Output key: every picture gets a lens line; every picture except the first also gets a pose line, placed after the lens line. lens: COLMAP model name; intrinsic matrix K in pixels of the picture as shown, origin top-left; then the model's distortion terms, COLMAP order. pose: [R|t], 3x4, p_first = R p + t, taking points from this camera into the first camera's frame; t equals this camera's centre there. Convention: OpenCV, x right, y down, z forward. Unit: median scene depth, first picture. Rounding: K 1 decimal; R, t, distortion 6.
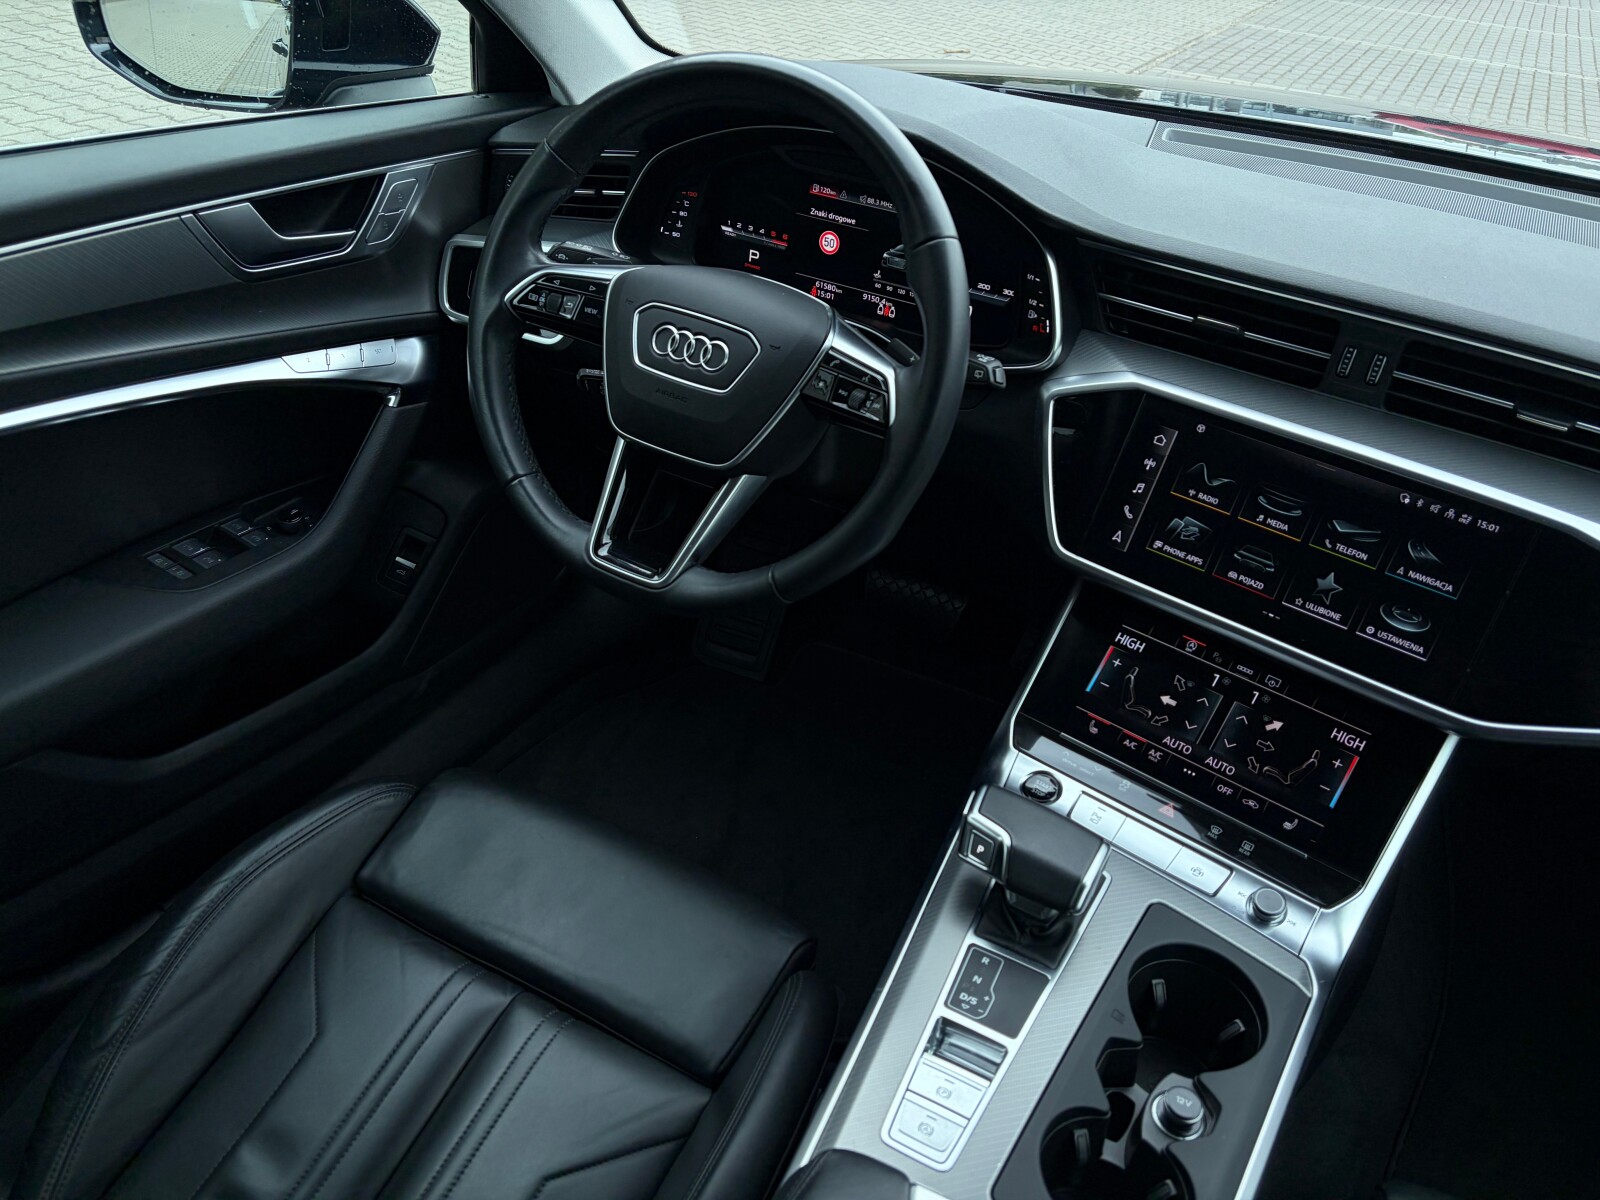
lens RADIAL K [[1208.1, 0, 782.8], [0, 1208.1, 598.9], [0, 0, 1]] dist [0.033617, -0.046879]
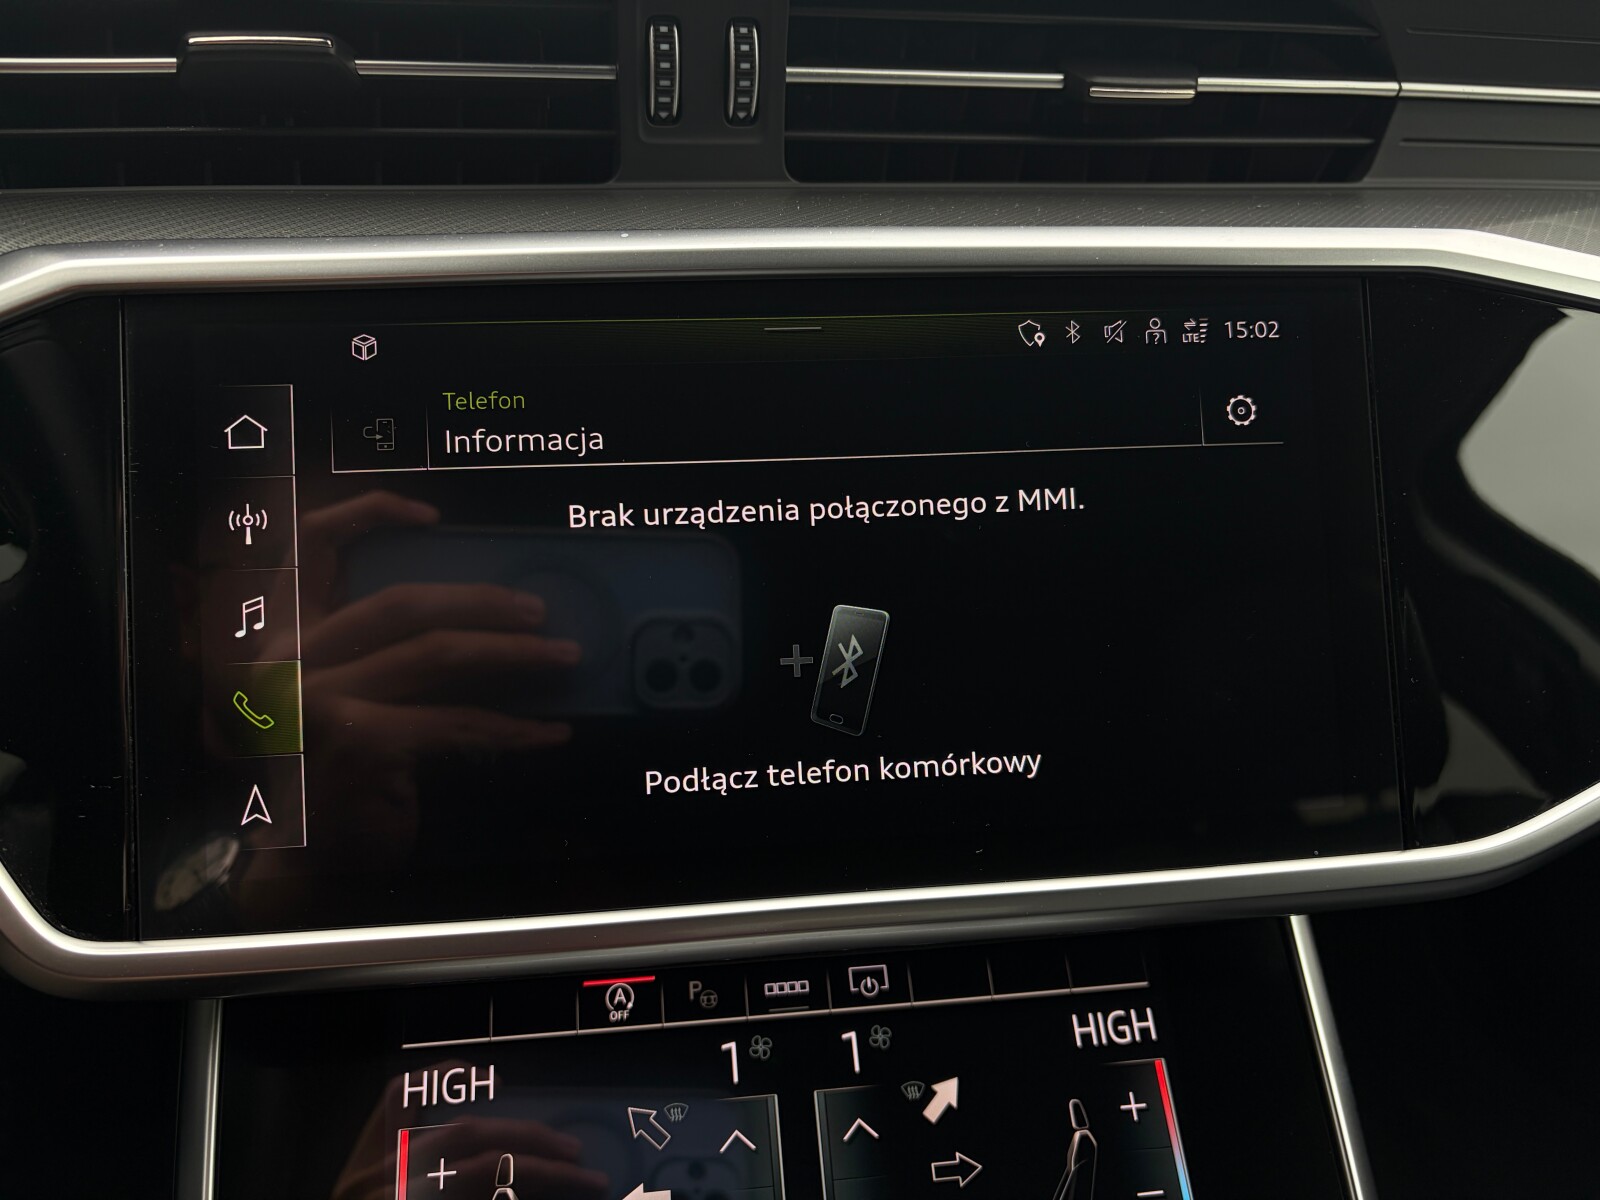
lens RADIAL K [[1208.1, 0, 798.6], [0, 1208.1, 608.4], [0, 0, 1]] dist [0.033617, -0.046879]
pose [[0.697482, -0.350557, 0.625003, 0.208991], [0.435776, 0.899867, 0.018414, -0.044027], [-0.568875, 0.259518, 0.780405, 0.712911]]
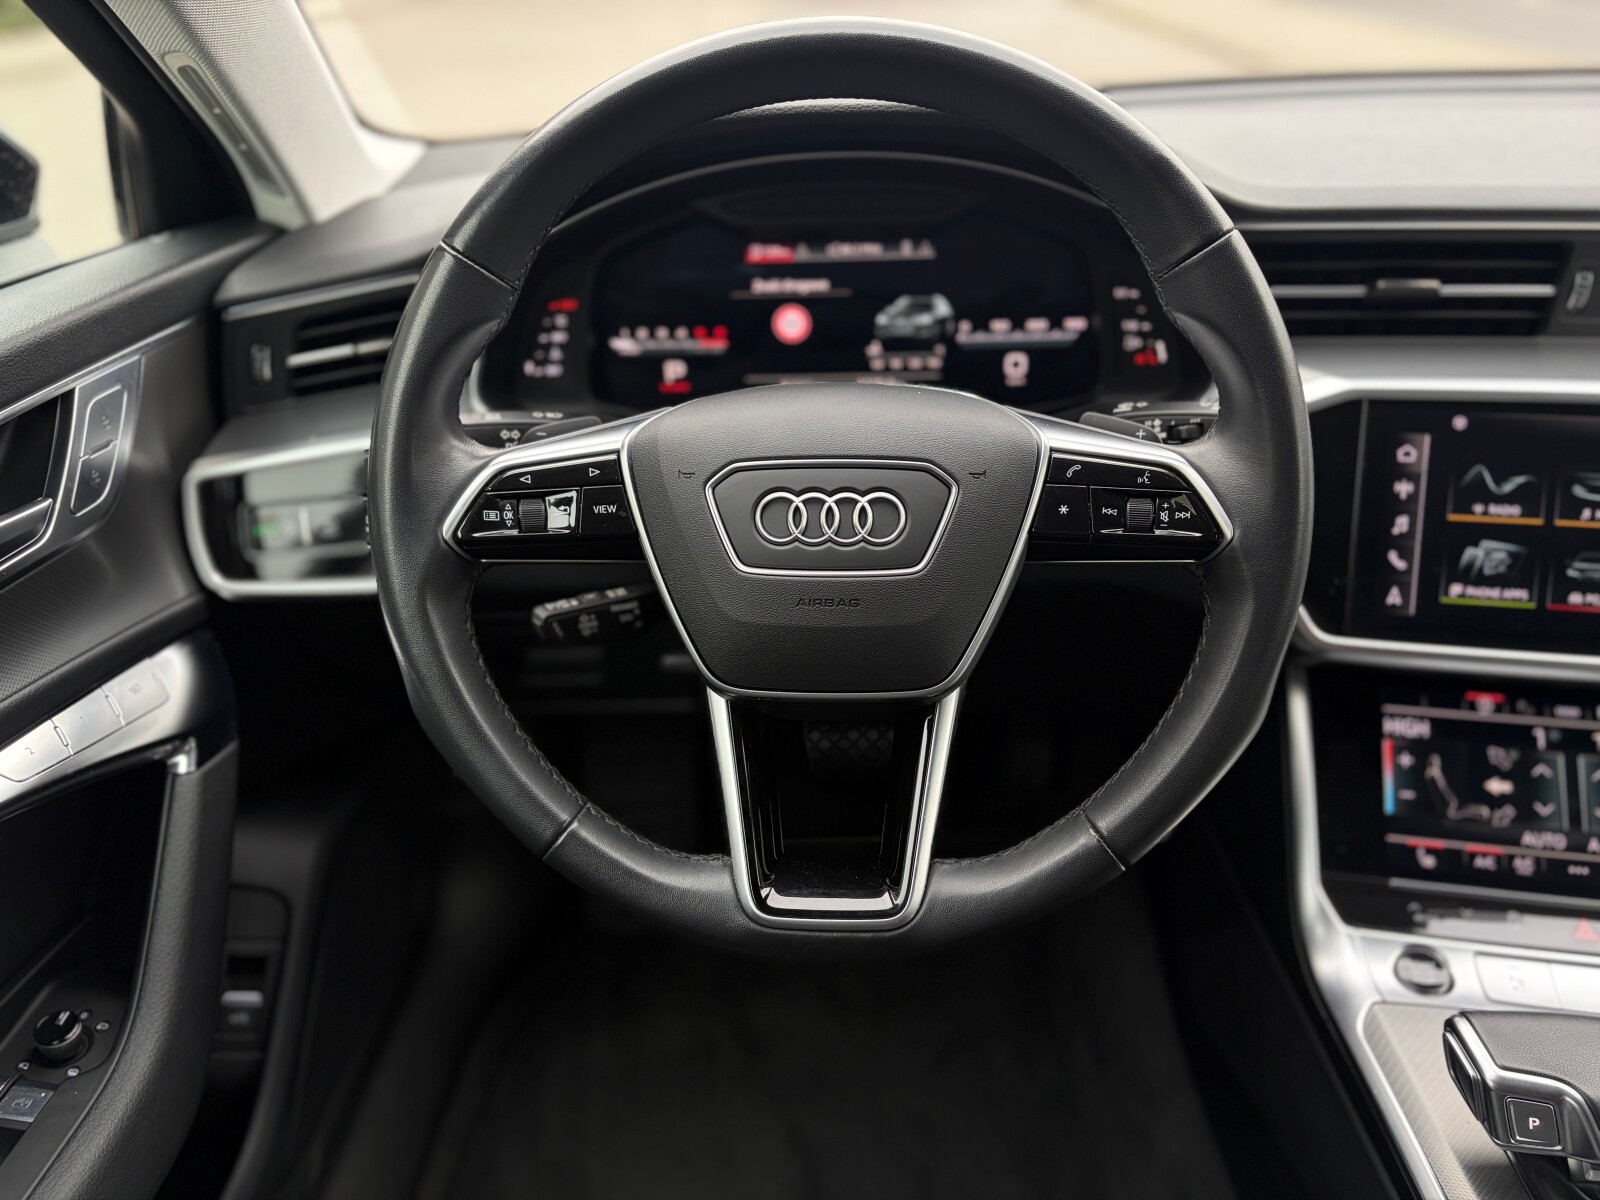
lens RADIAL K [[1208.1, 0, 792.6], [0, 1208.1, 609.4], [0, 0, 1]] dist [0.033617, -0.046879]
pose [[0.890929, -0.310161, 0.331732, -0.283402], [0.333354, 0.942699, -0.013886, -0.154323], [-0.308417, 0.122956, 0.943271, 0.435601]]
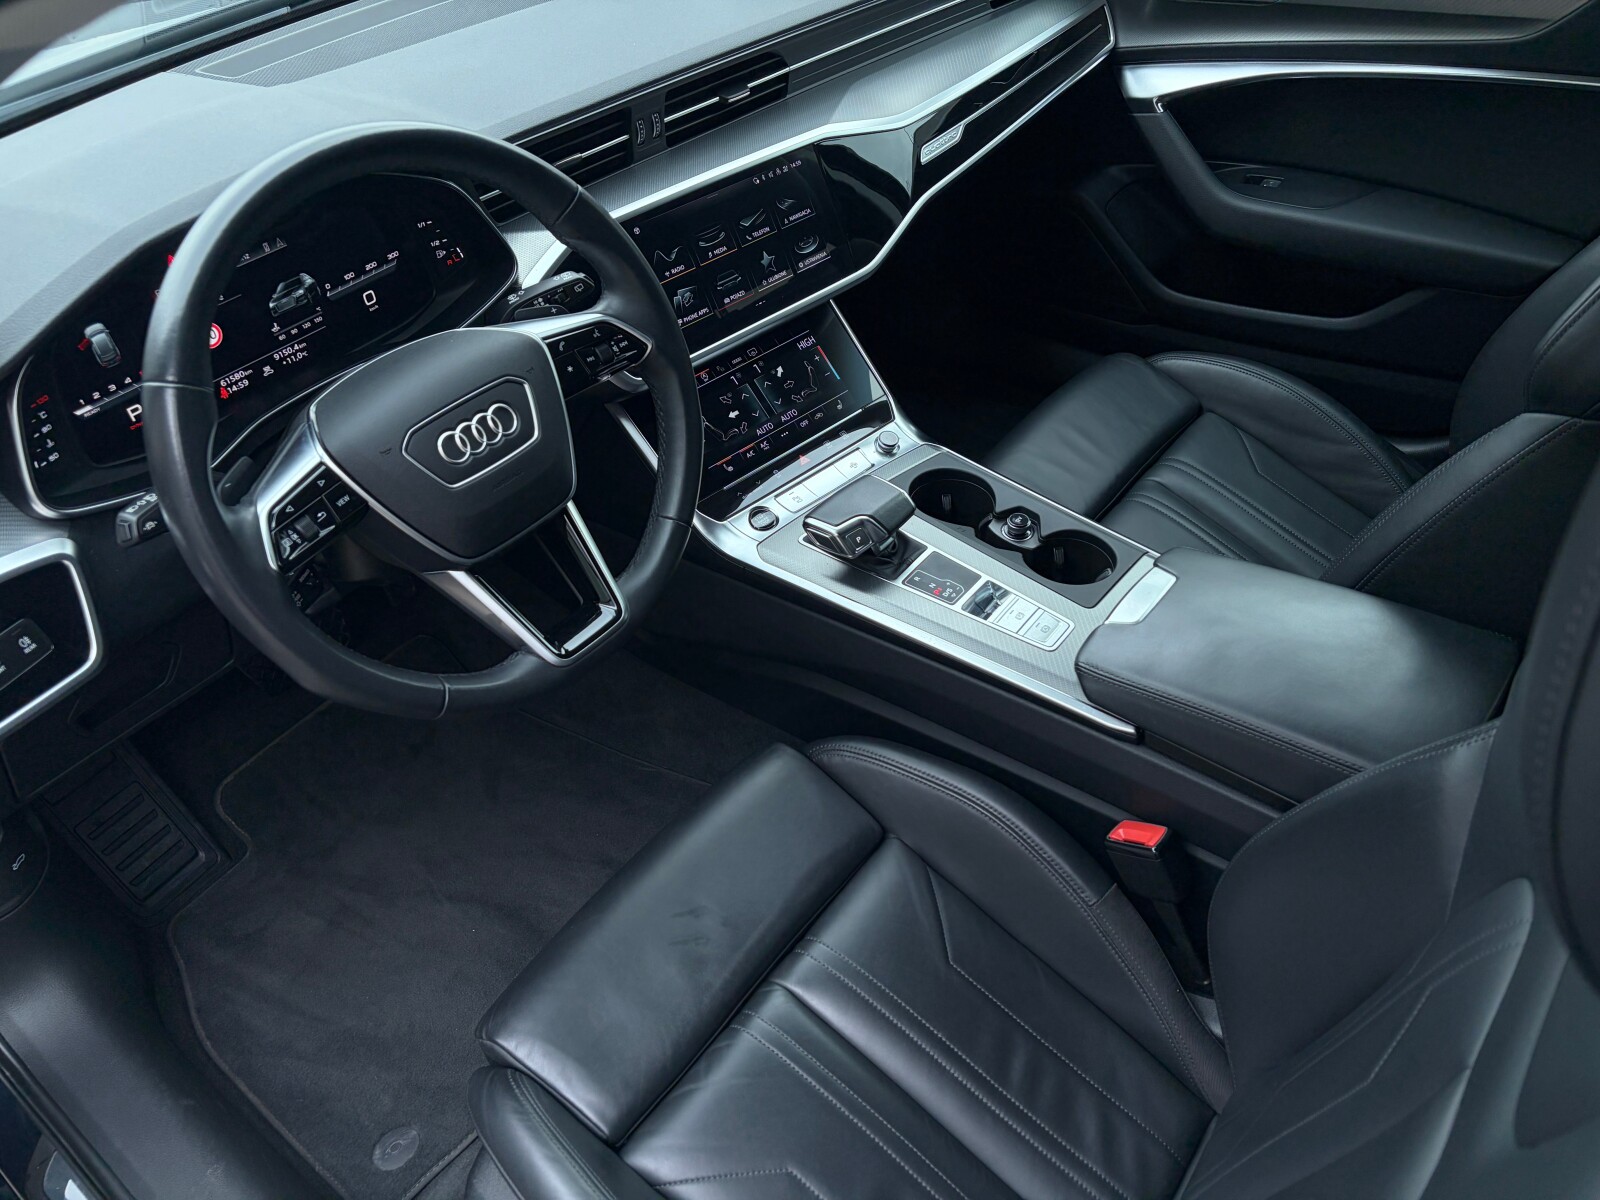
lens RADIAL K [[1208.1, 0, 812.7], [0, 1208.1, 619.7], [0, 0, 1]] dist [0.033617, -0.046879]
pose [[0.140645, -0.727325, 0.671727, -0.740296], [0.598531, 0.602915, 0.527498, -0.437563], [-0.788657, 0.327860, 0.520124, 0.328861]]
